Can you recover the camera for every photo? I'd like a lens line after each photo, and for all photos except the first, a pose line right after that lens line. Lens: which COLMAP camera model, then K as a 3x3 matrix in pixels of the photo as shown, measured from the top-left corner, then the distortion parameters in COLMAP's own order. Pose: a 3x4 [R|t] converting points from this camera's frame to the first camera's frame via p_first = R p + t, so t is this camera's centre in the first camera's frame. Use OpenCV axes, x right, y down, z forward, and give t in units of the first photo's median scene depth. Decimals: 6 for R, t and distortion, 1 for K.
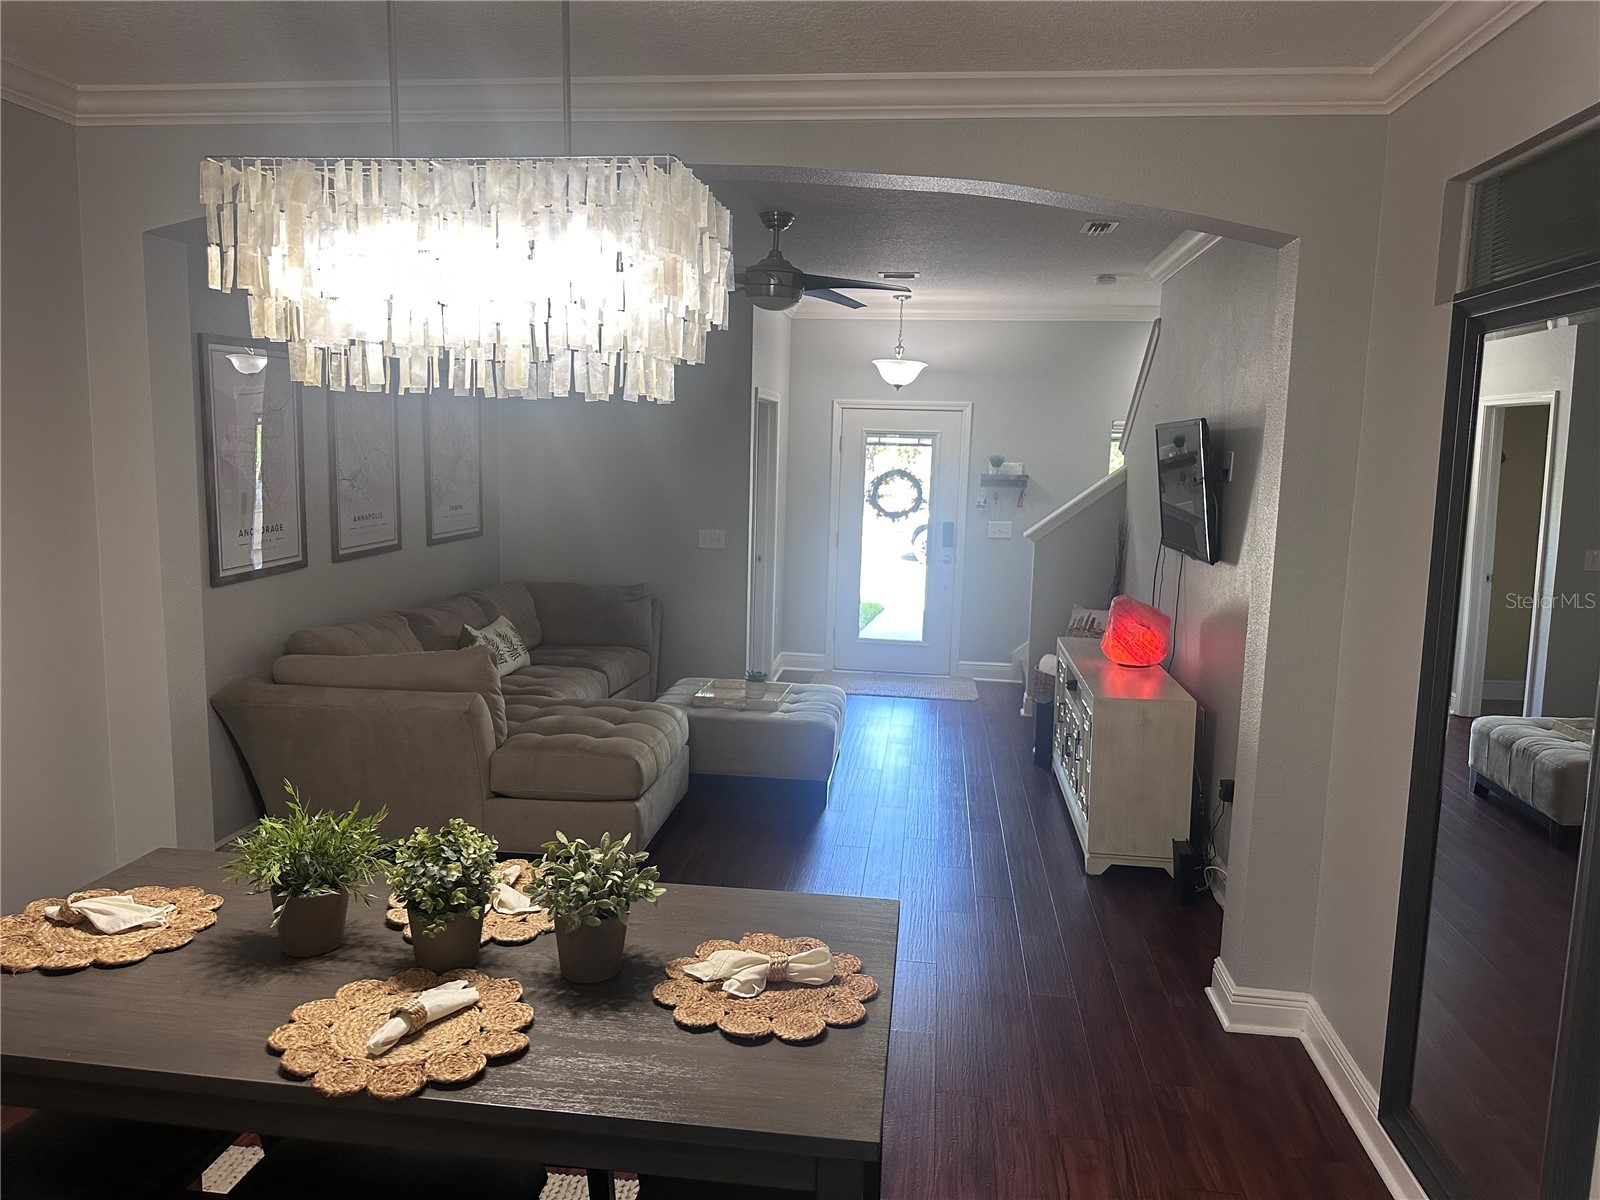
lens RADIAL K [[1145.5, 0, 793.5], [0, 1145.5, 599.6], [0, 0, 1]] dist [0.069093, -0.085058]
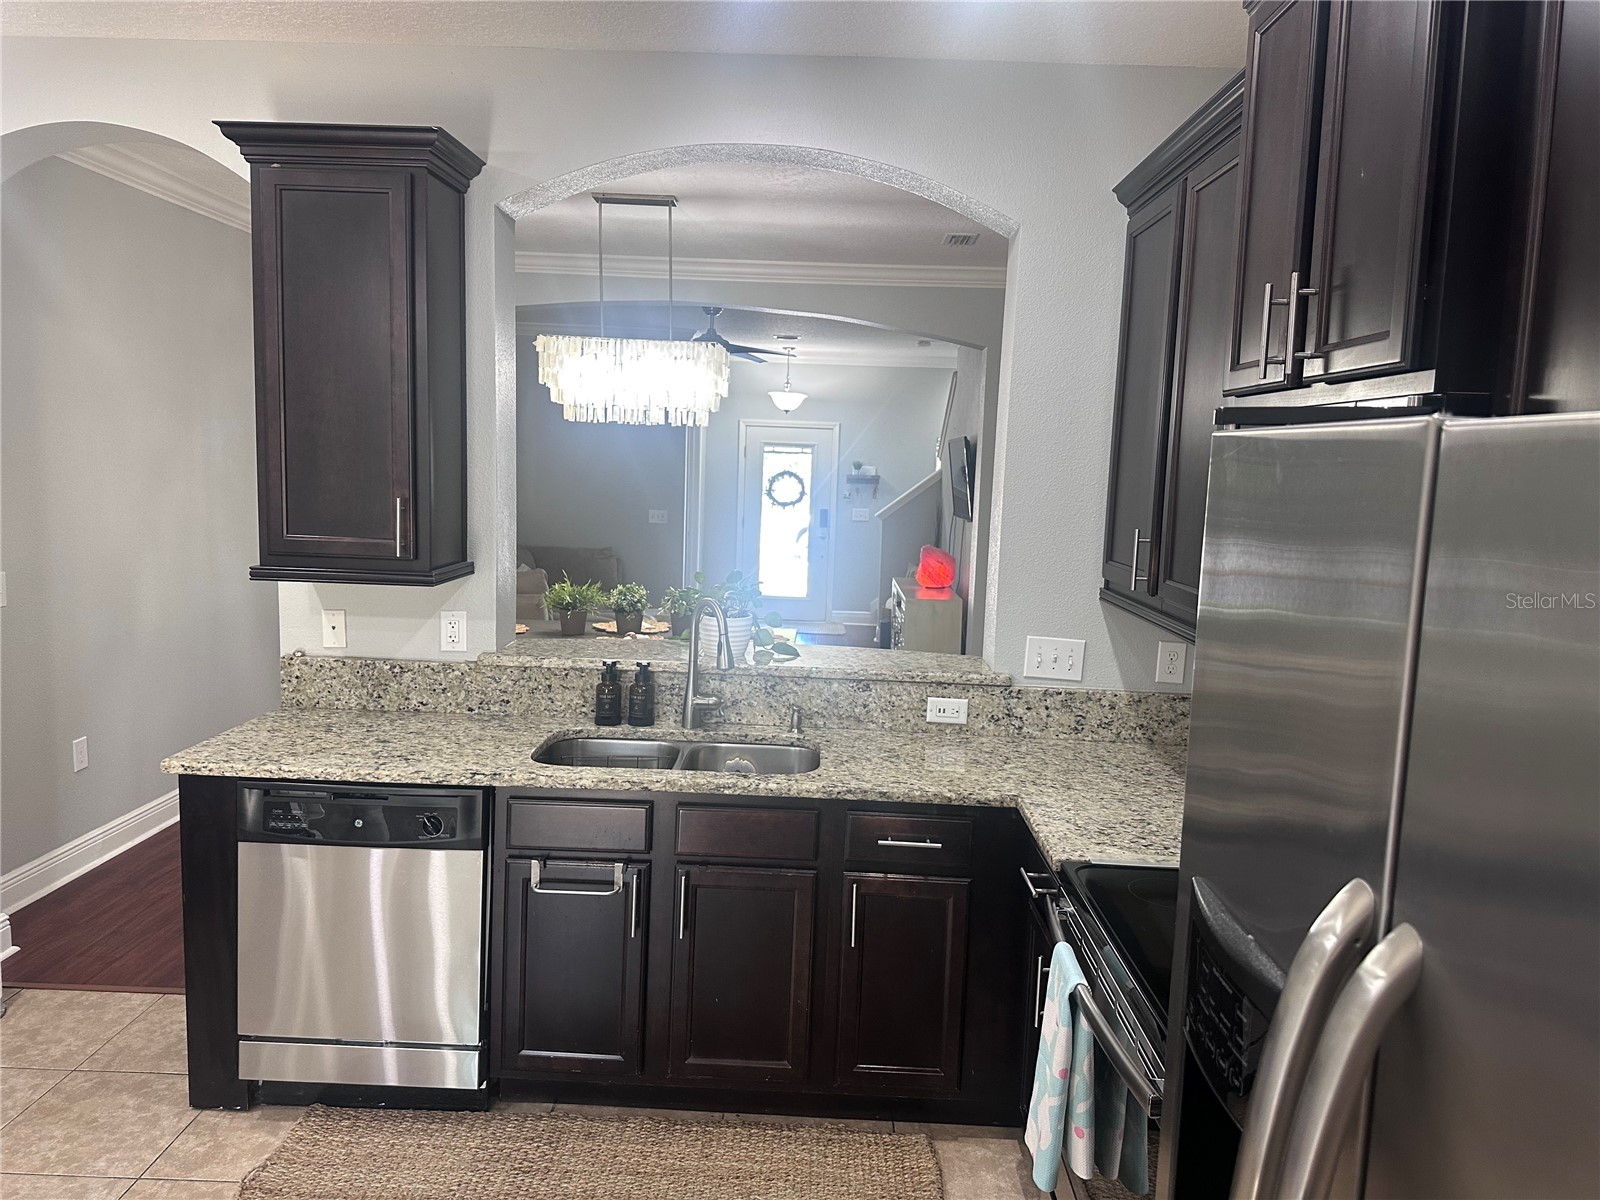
lens RADIAL K [[1145.5, 0, 805.5], [0, 1145.5, 594.2], [0, 0, 1]] dist [0.069093, -0.085058]
pose [[0.993658, -0.003869, 0.112381, -0.043049], [0.005751, 0.999849, -0.016427, 0.058860], [-0.112300, 0.016969, 0.993529, -0.375143]]
